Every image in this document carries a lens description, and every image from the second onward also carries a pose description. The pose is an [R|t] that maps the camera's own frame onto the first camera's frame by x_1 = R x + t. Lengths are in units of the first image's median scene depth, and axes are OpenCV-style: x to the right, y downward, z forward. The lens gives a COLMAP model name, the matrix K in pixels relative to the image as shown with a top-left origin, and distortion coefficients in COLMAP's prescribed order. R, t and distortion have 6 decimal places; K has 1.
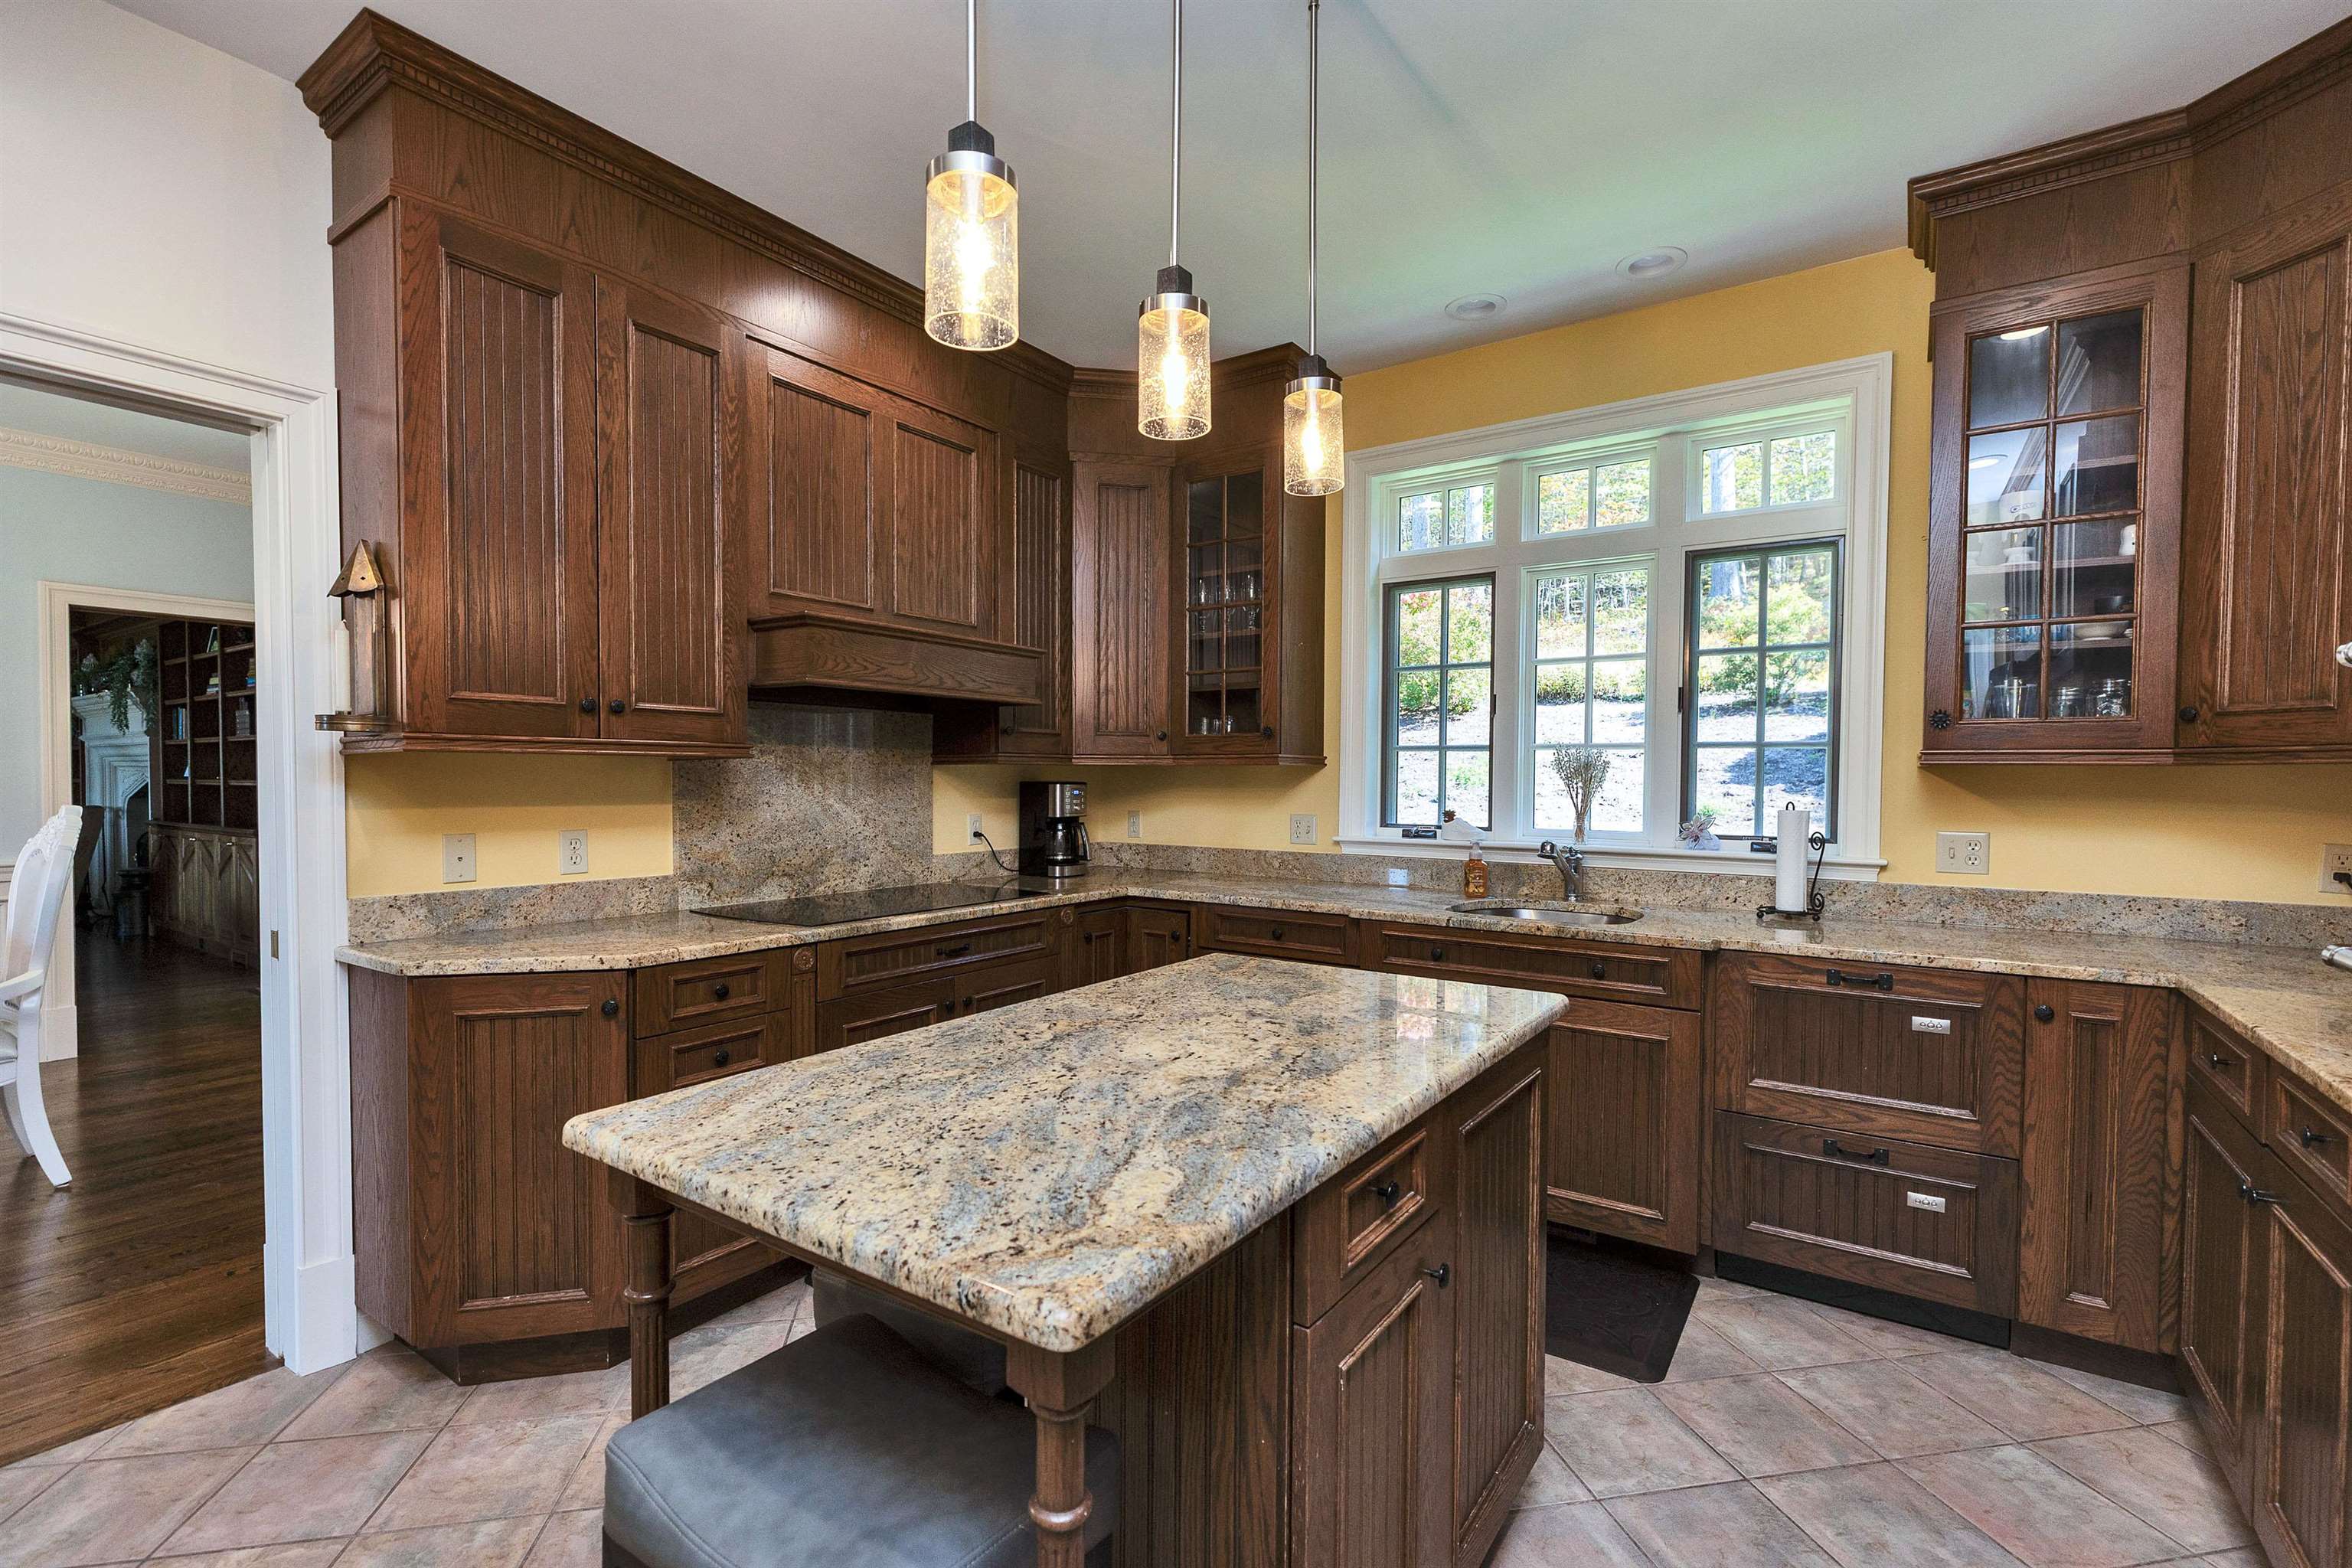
lens RADIAL K [[1052.4, 0, 1170.5], [0, 1052.4, 790.5], [0, 0, 1]] dist [0.004195, 0.000266]
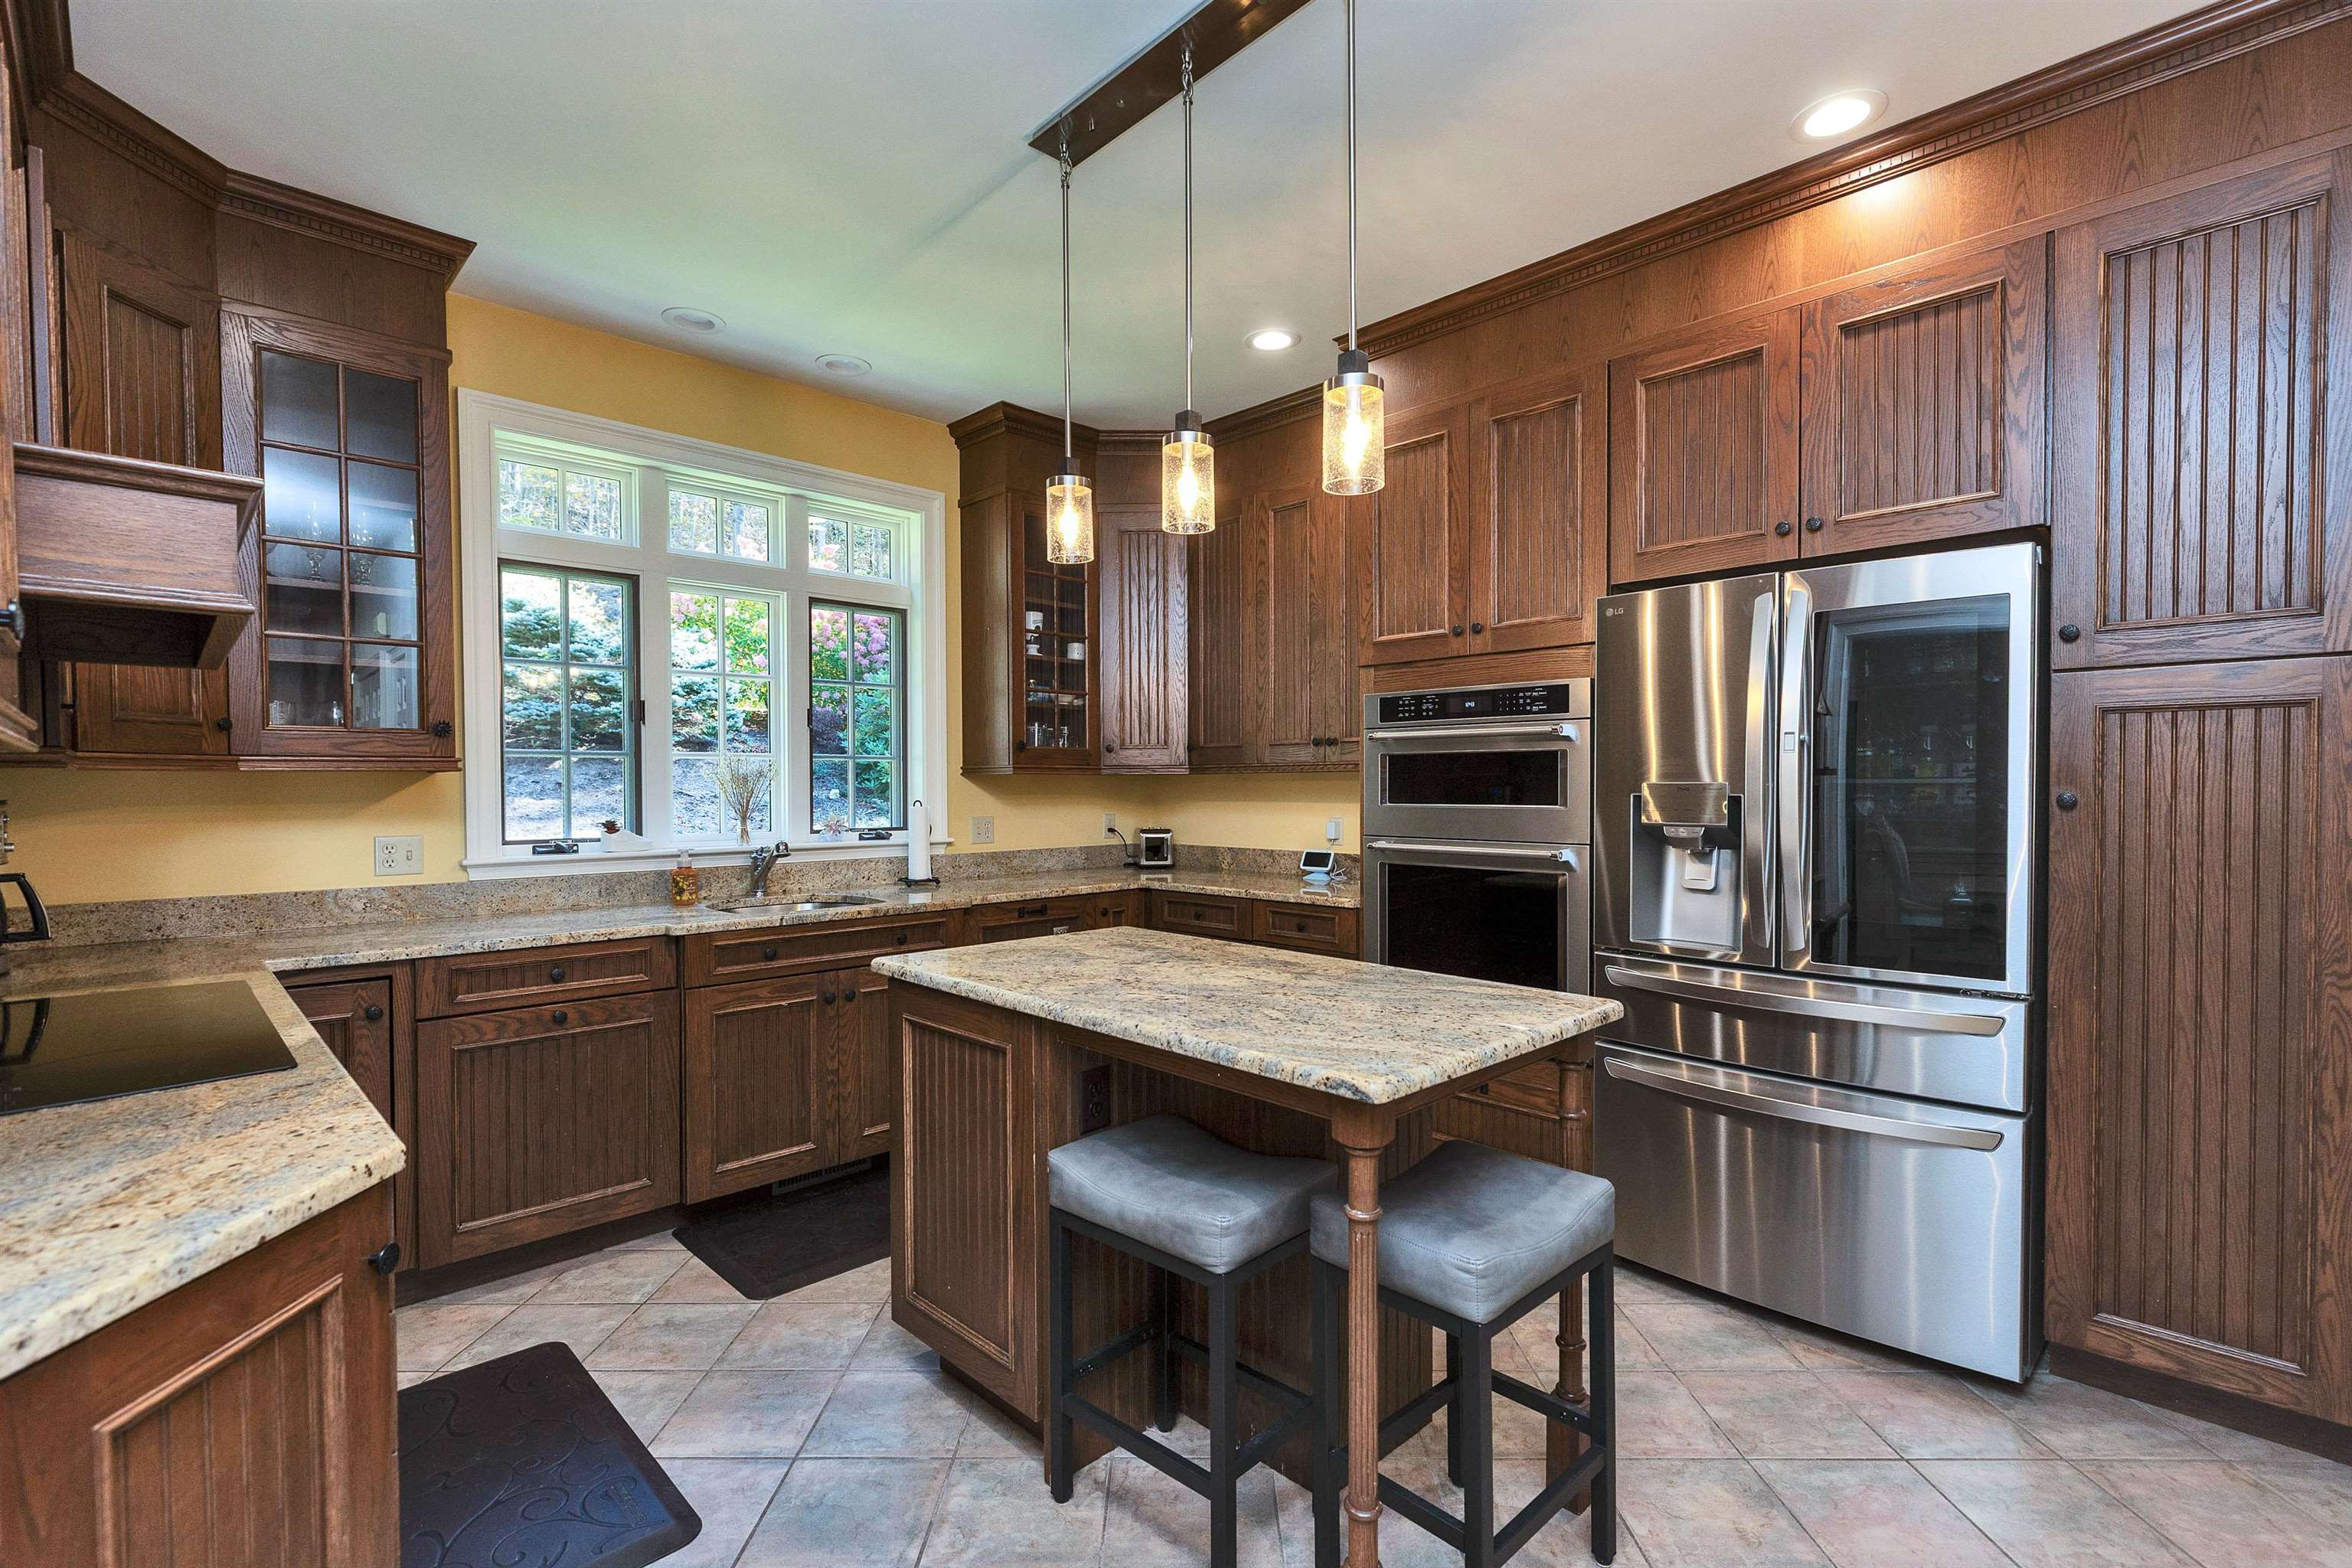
lens RADIAL K [[1052.4, 0, 1173.0], [0, 1052.4, 792.1], [0, 0, 1]] dist [0.004195, 0.000266]
pose [[0.187660, -0.011535, 0.982166, -0.695189], [0.023817, 0.999690, 0.007190, -0.001504], [-0.981945, 0.022043, 0.187876, 0.411643]]
